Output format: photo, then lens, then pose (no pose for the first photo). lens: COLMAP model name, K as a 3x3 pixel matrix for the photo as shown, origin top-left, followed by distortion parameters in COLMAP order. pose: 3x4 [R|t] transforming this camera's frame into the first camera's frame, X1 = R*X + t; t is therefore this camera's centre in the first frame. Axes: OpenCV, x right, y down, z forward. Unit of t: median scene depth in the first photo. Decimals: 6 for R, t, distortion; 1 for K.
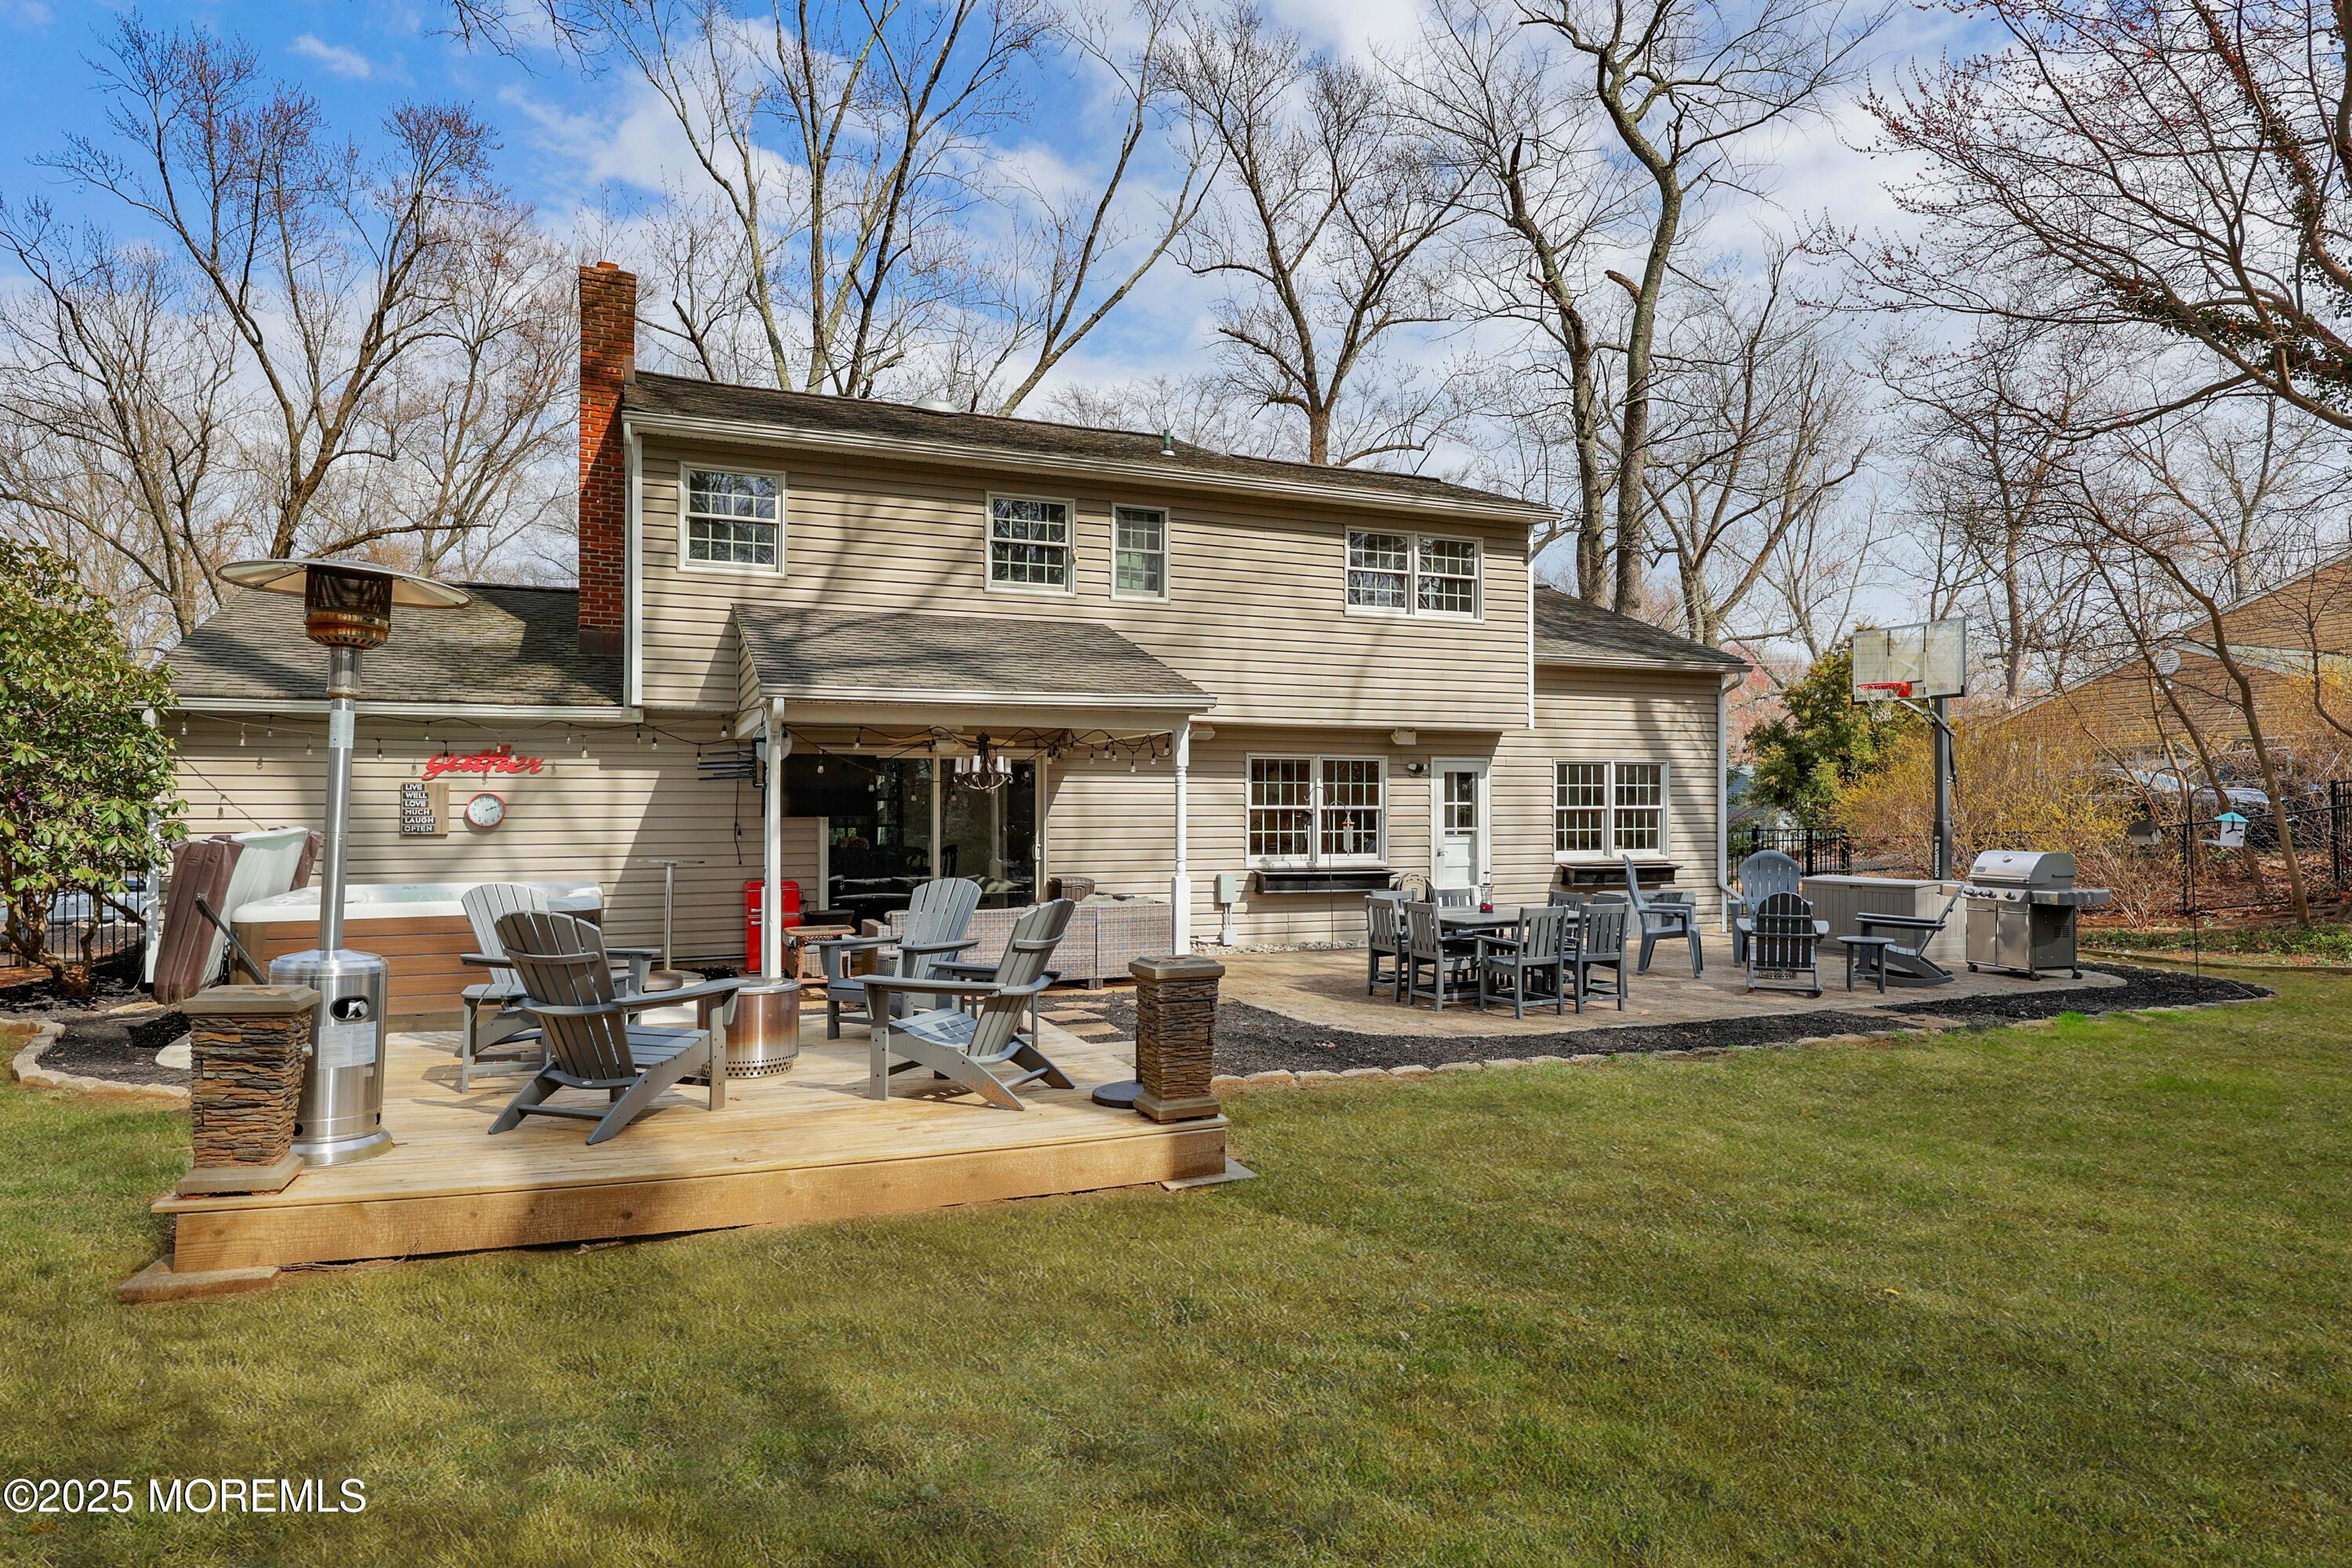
lens RADIAL K [[1226.4, 0, 1181.4], [0, 1226.4, 828.1], [0, 0, 1]] dist [-0.002352, -0.000118]
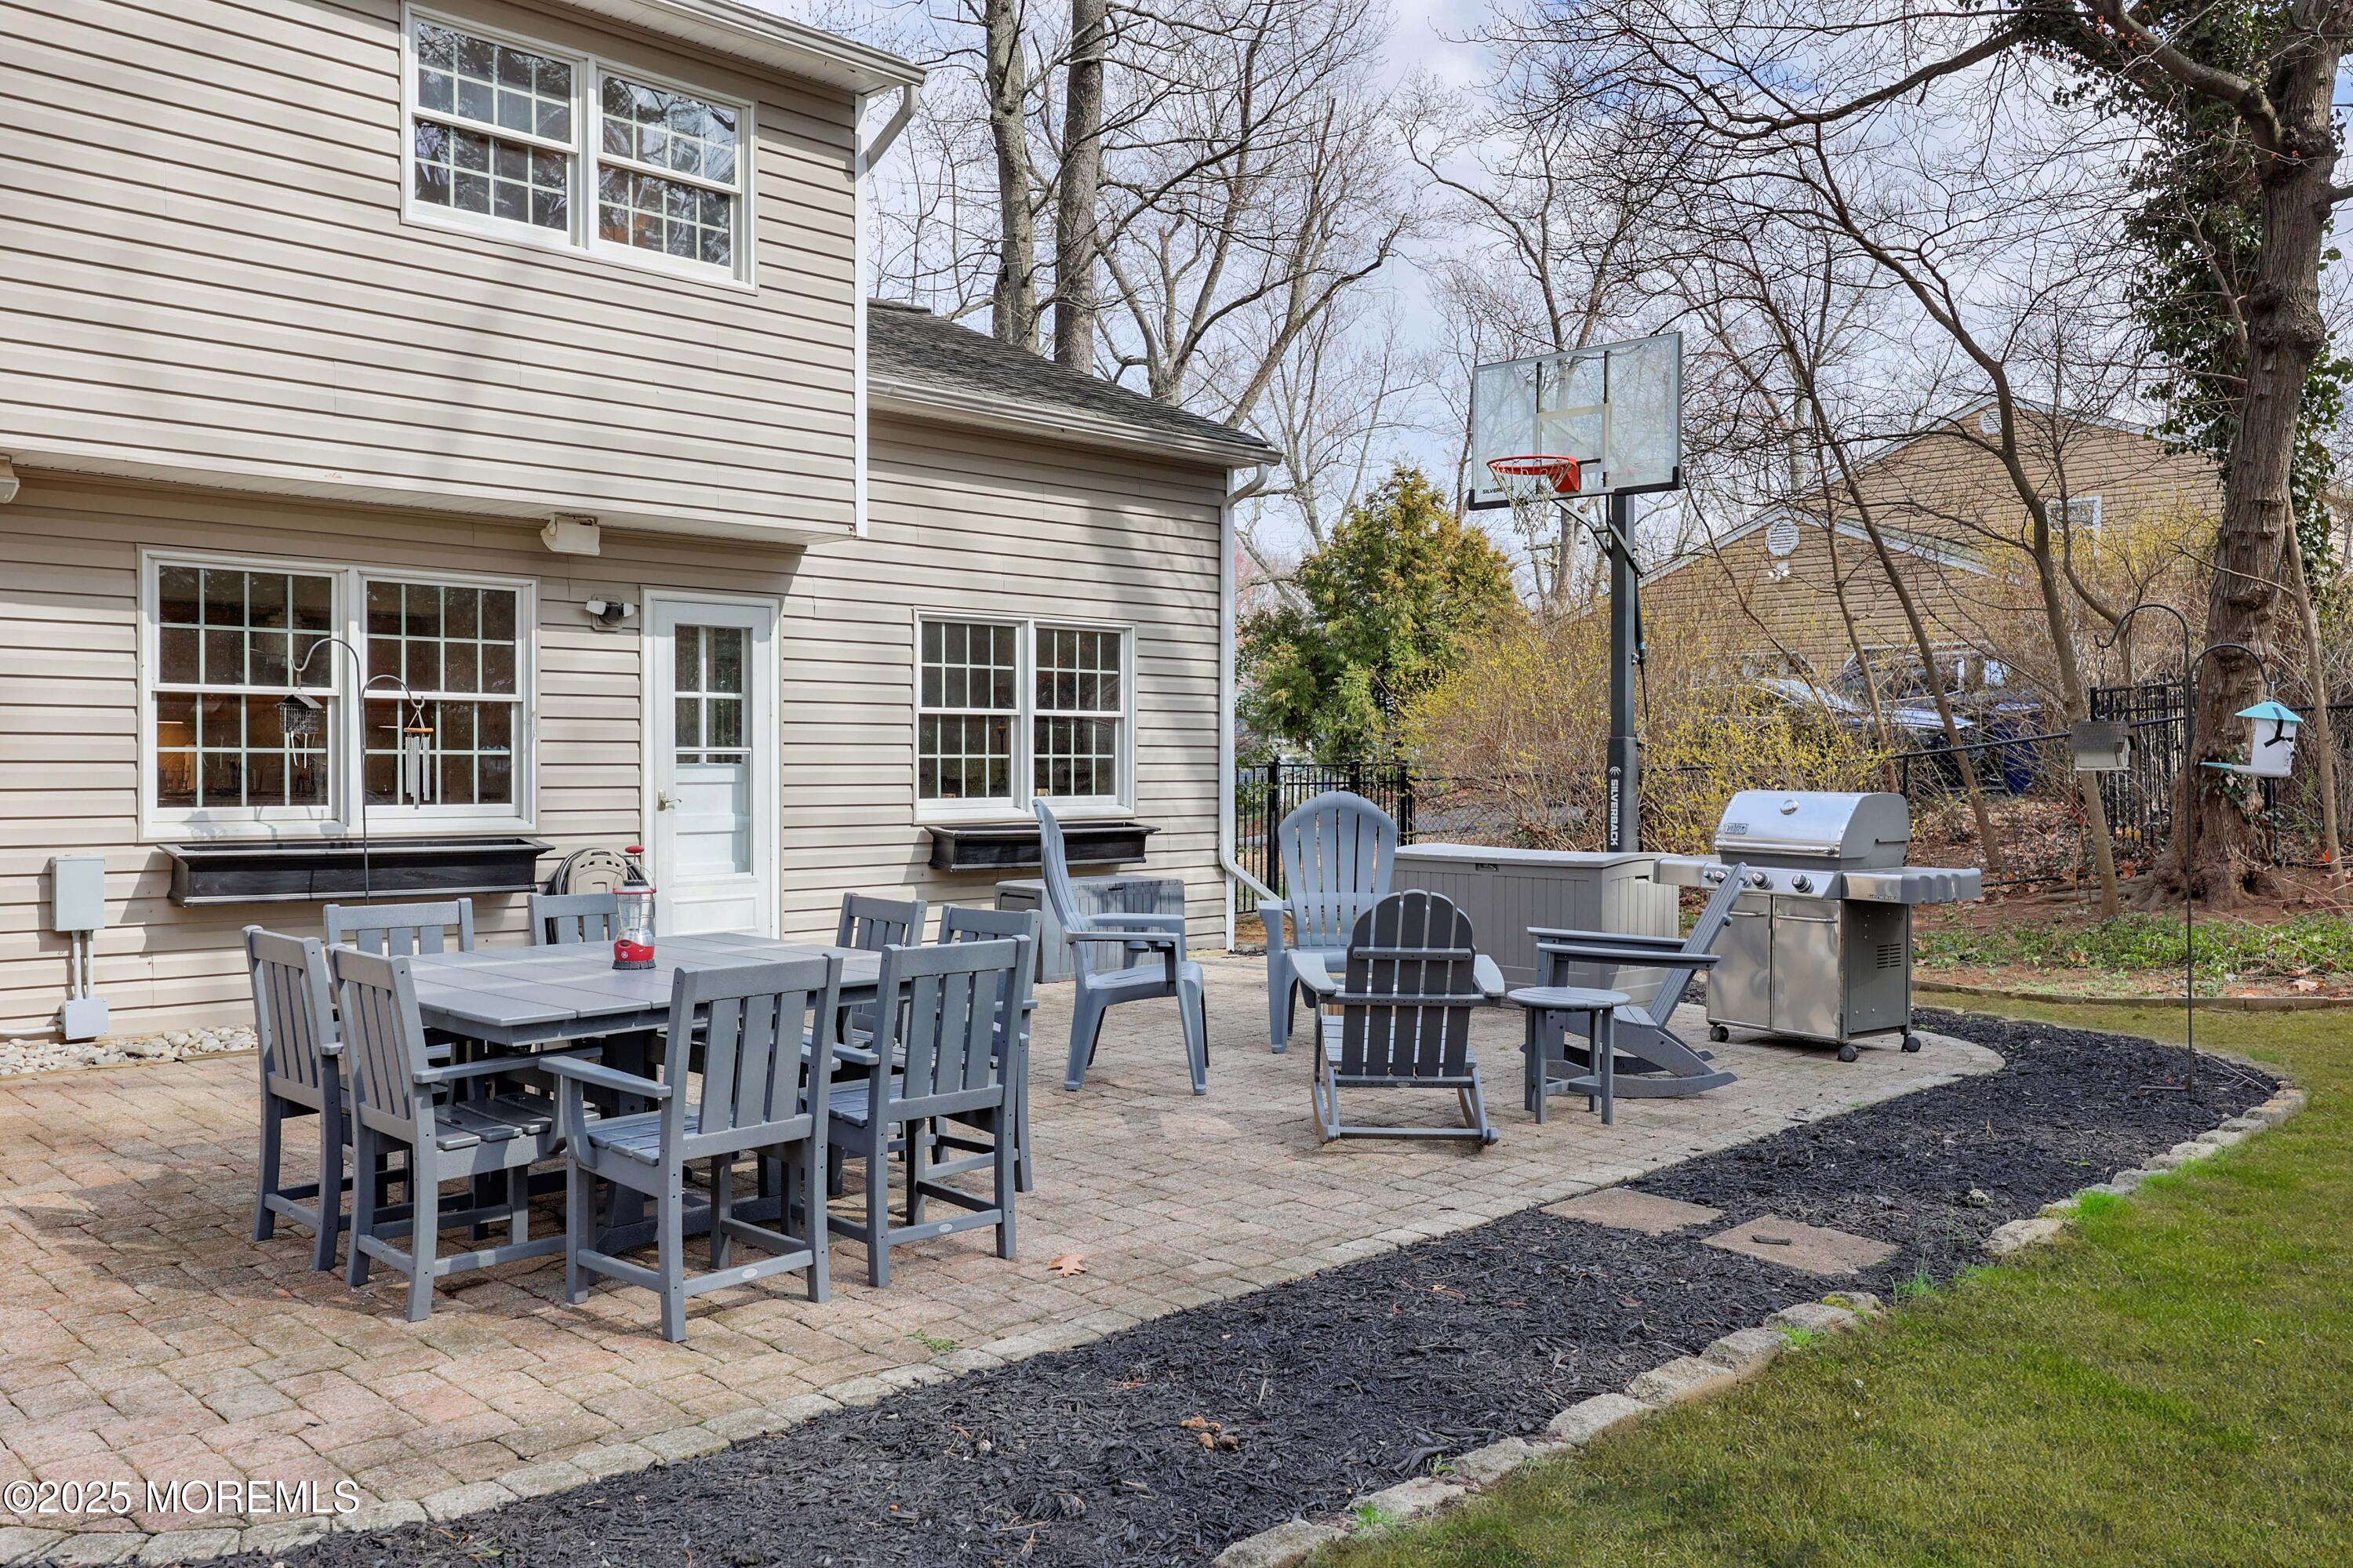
lens RADIAL K [[2006.2, 0, 1165.0], [0, 2006.2, 801.6], [0, 0, 1]] dist [0.094403, -0.001838]
pose [[0.923236, -0.001995, 0.384227, 0.099639], [-0.004001, 0.999882, 0.014807, 0.008561], [-0.384212, -0.015208, 0.923120, 0.252430]]
